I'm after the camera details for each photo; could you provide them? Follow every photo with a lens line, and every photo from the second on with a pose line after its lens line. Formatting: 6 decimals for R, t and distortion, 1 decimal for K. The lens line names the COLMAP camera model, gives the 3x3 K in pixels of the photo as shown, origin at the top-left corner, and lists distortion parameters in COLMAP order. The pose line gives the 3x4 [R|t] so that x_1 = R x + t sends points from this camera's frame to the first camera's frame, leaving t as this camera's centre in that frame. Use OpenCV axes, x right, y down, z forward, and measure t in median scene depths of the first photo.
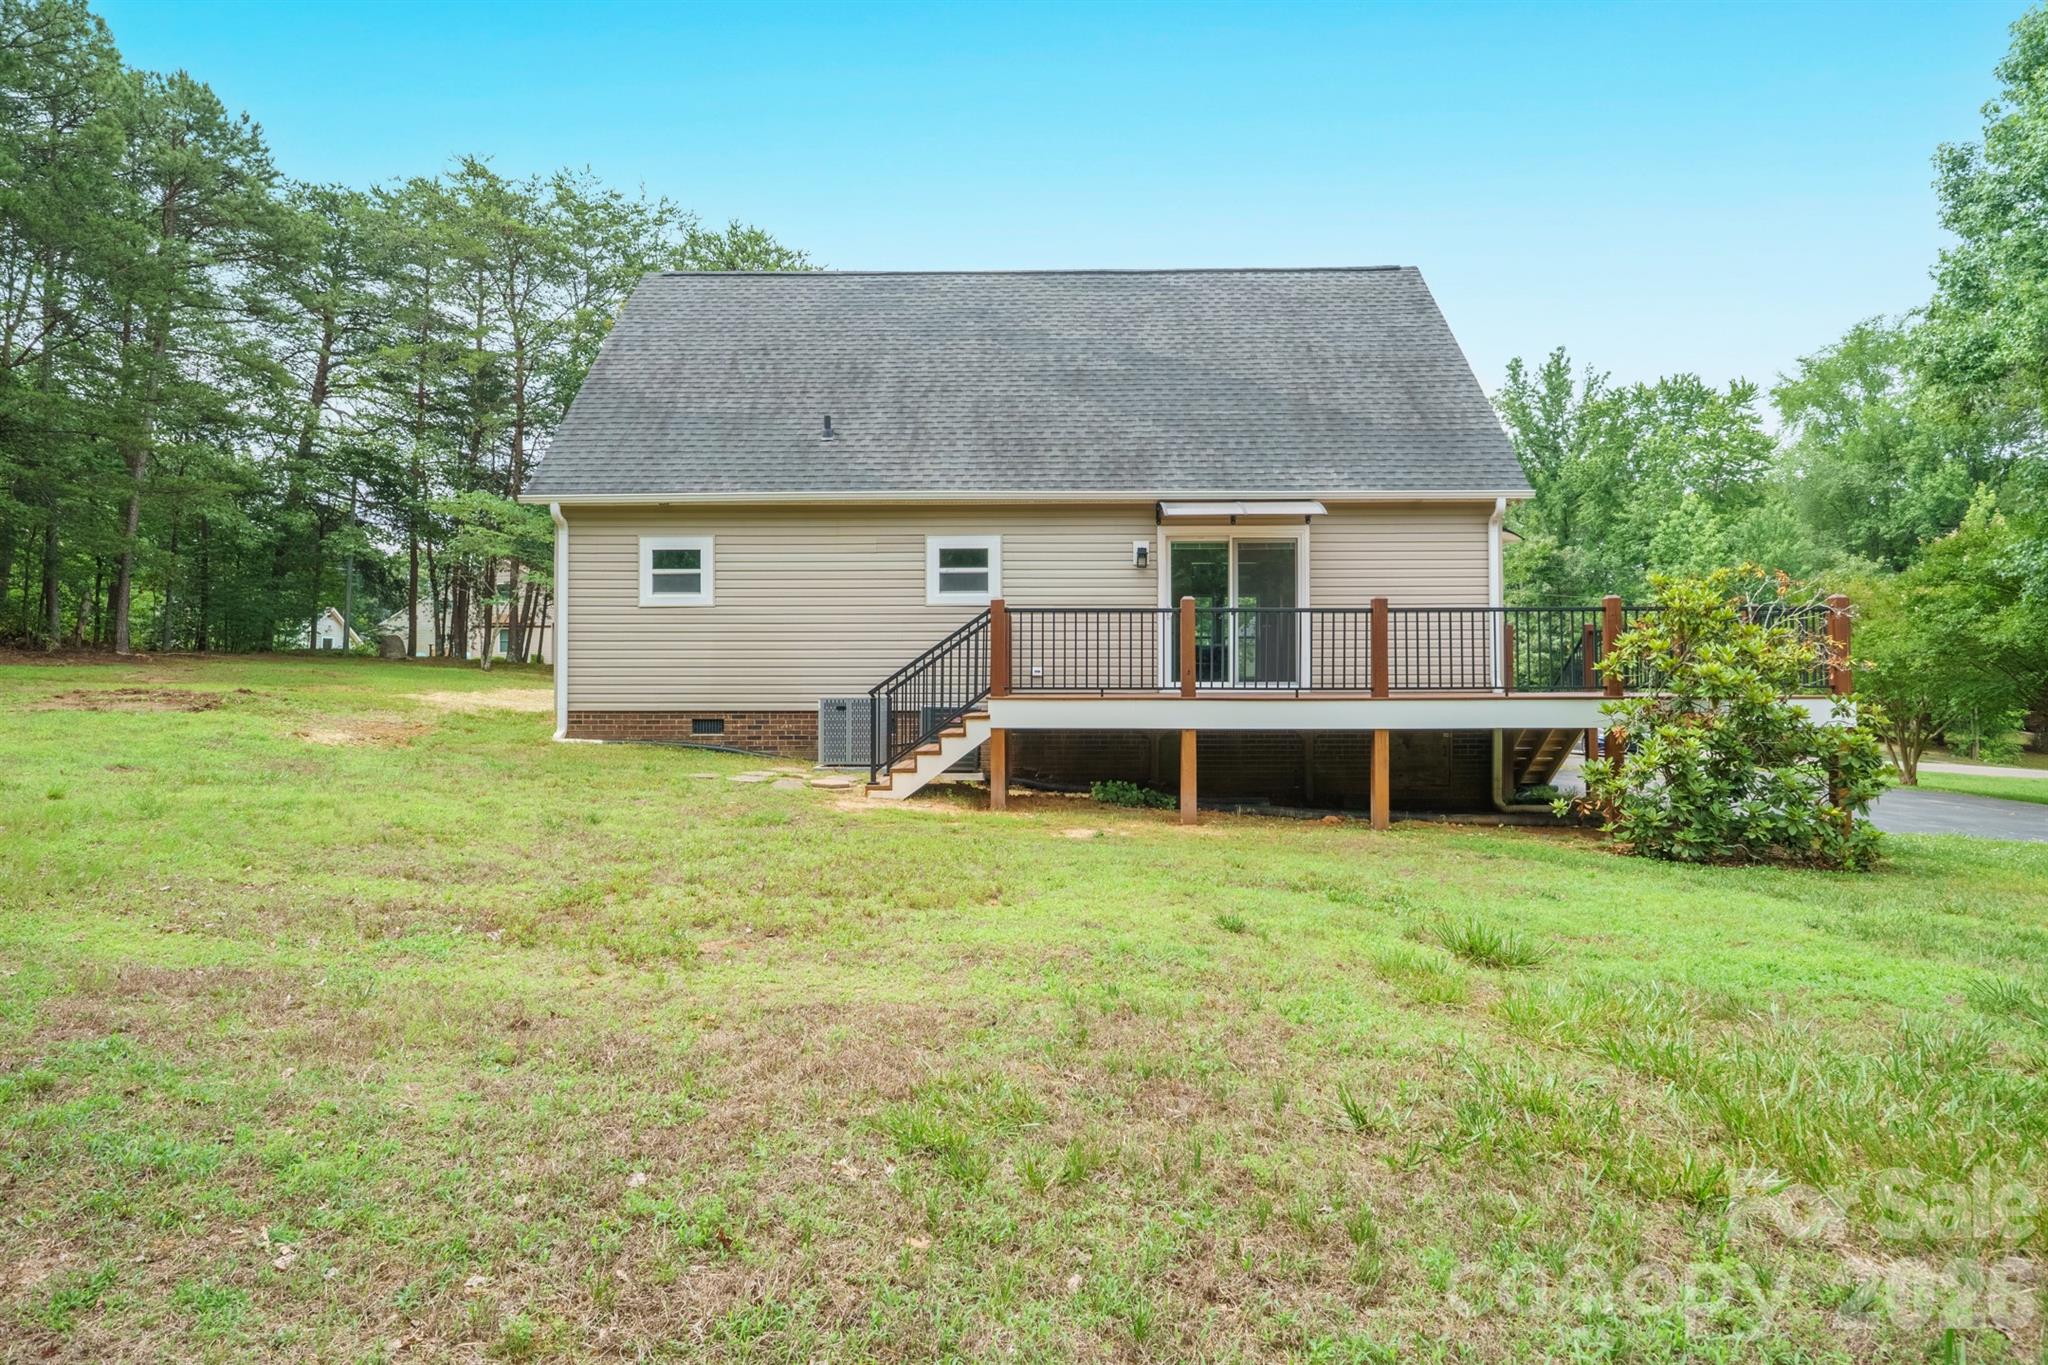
lens RADIAL K [[1204.0, 0, 1024.2], [0, 1204.0, 671.4], [0, 0, 1]] dist [0.004698, 0.000274]
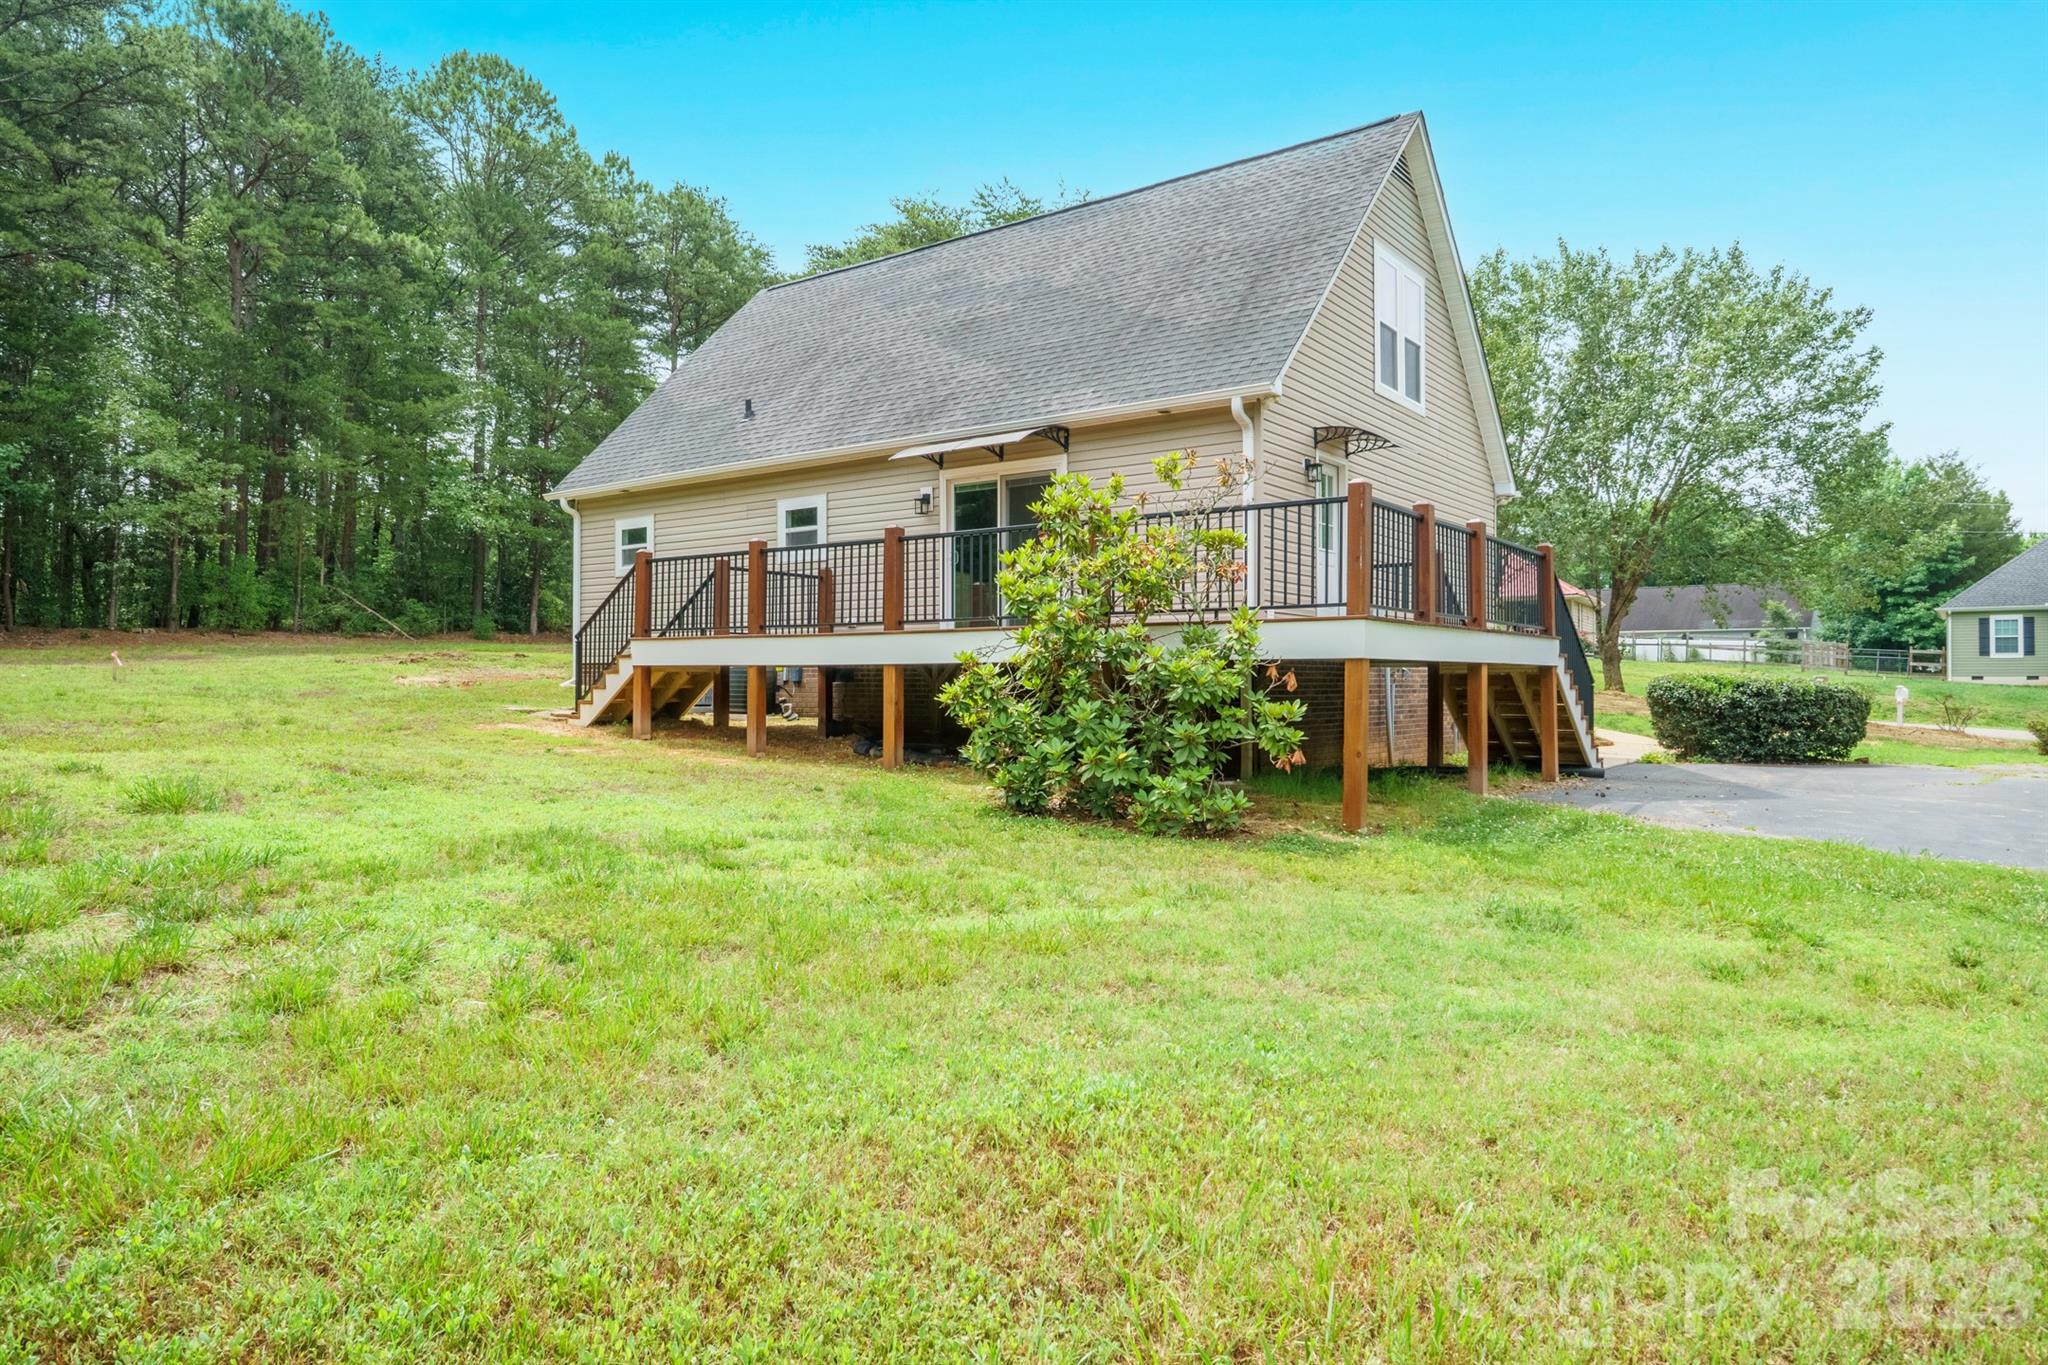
lens RADIAL K [[1279.0, 0, 1023.2], [0, 1279.0, 679.2], [0, 0, 1]] dist [-0.008922, -0.000430]
pose [[0.811821, 0.001520, -0.583905, 0.772230], [0.003042, 0.999972, 0.006833, 0.041983], [0.583899, -0.007323, 0.811794, 0.193395]]
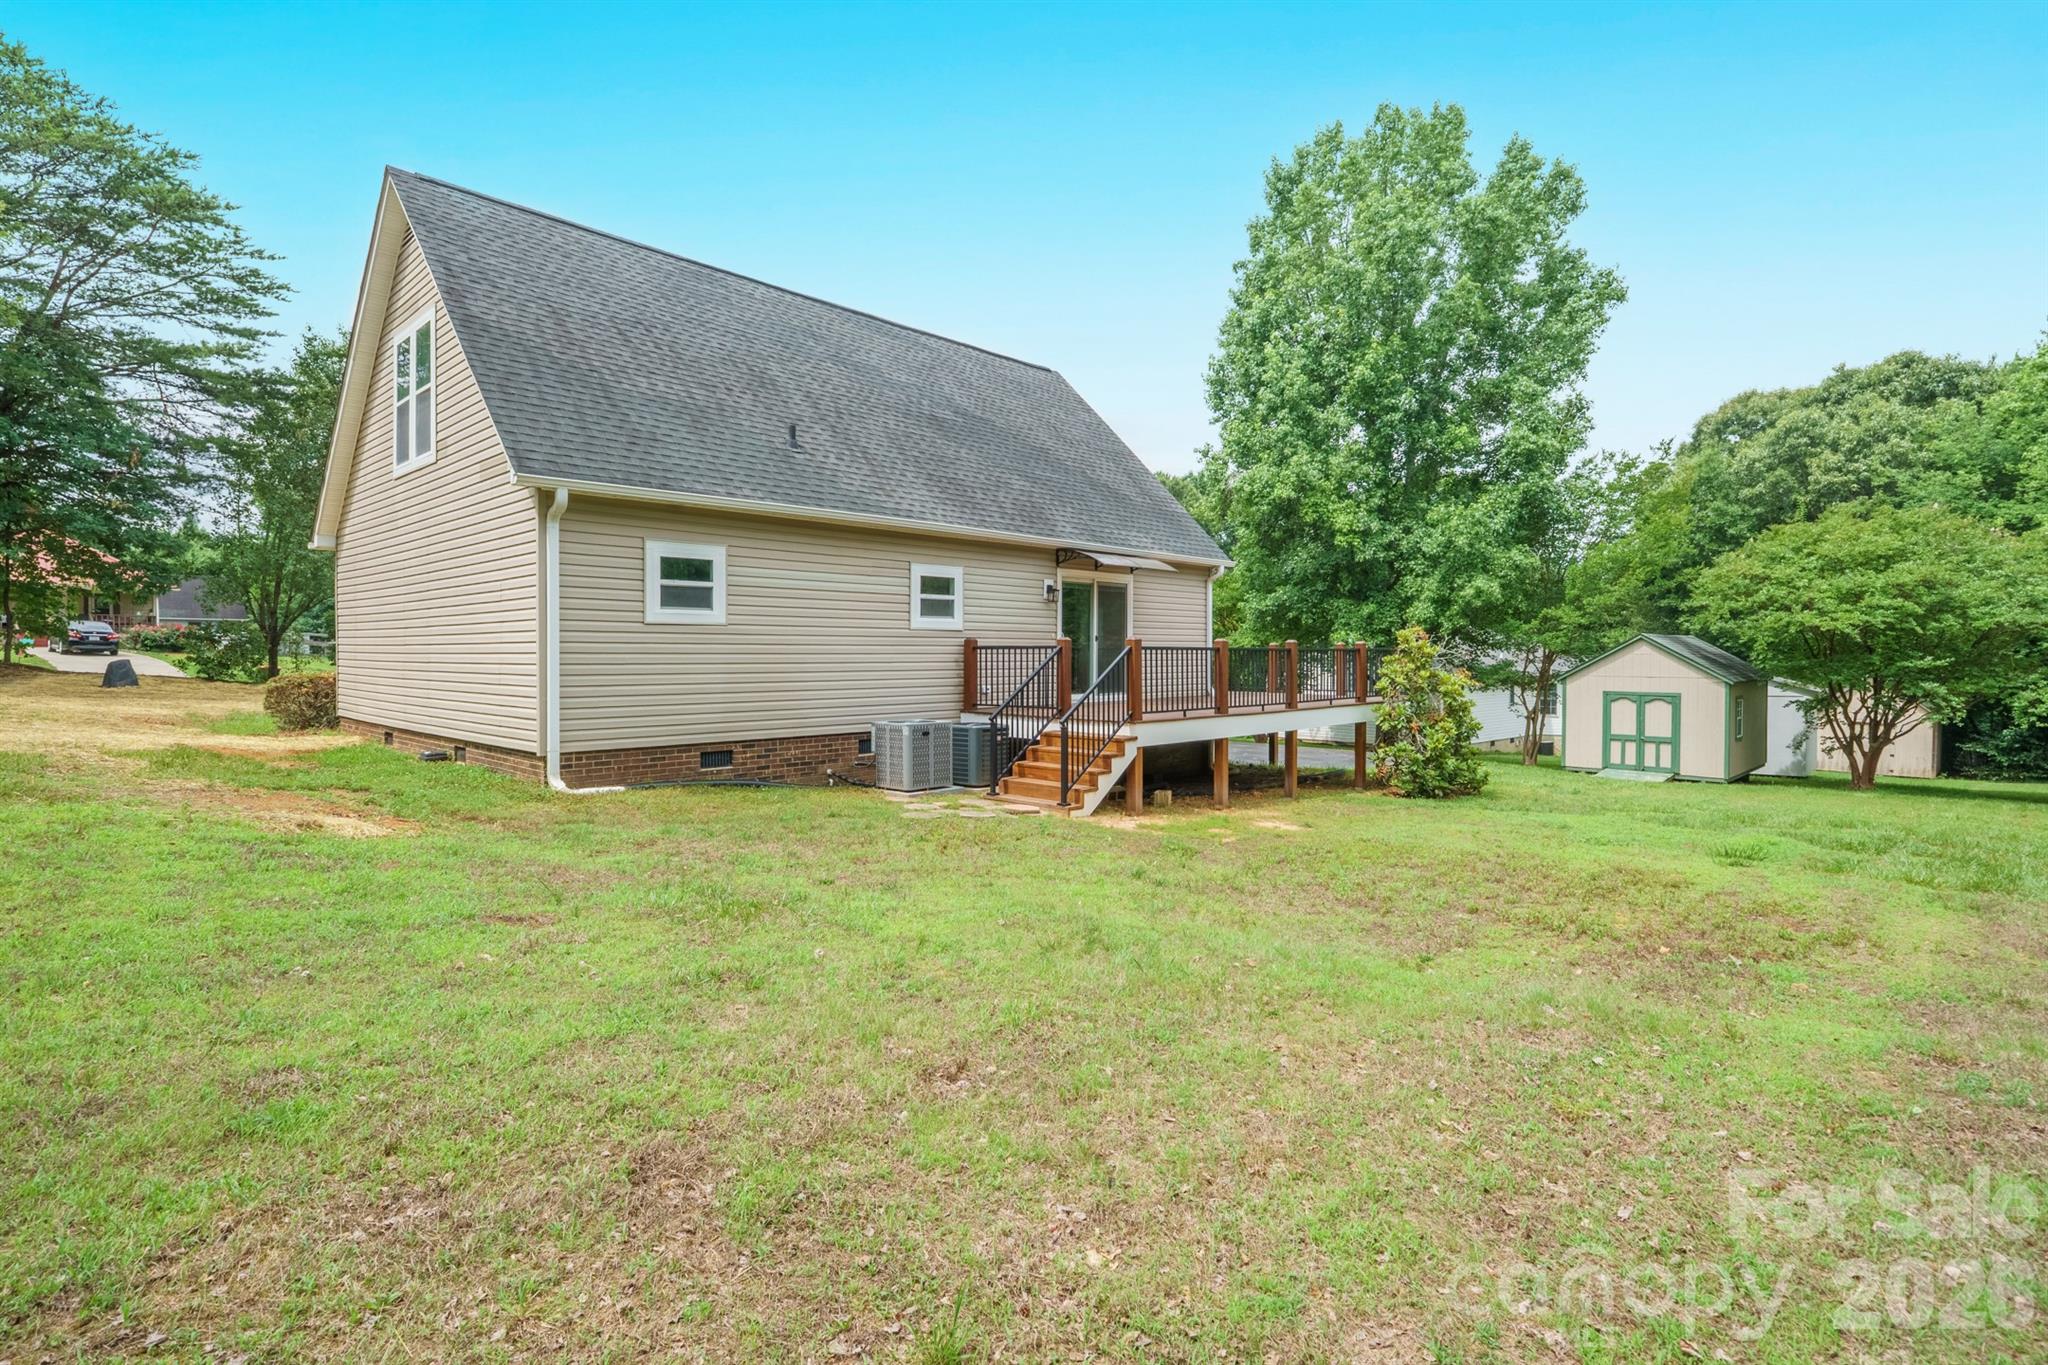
lens RADIAL K [[1003.9, 0, 1025.1], [0, 1003.9, 677.2], [0, 0, 1]] dist [0.002881, 0.000211]
pose [[0.667570, -0.016629, 0.744362, -0.669117], [-0.009923, 0.999463, 0.031228, -0.040922], [-0.744481, -0.028233, 0.667046, 0.338746]]
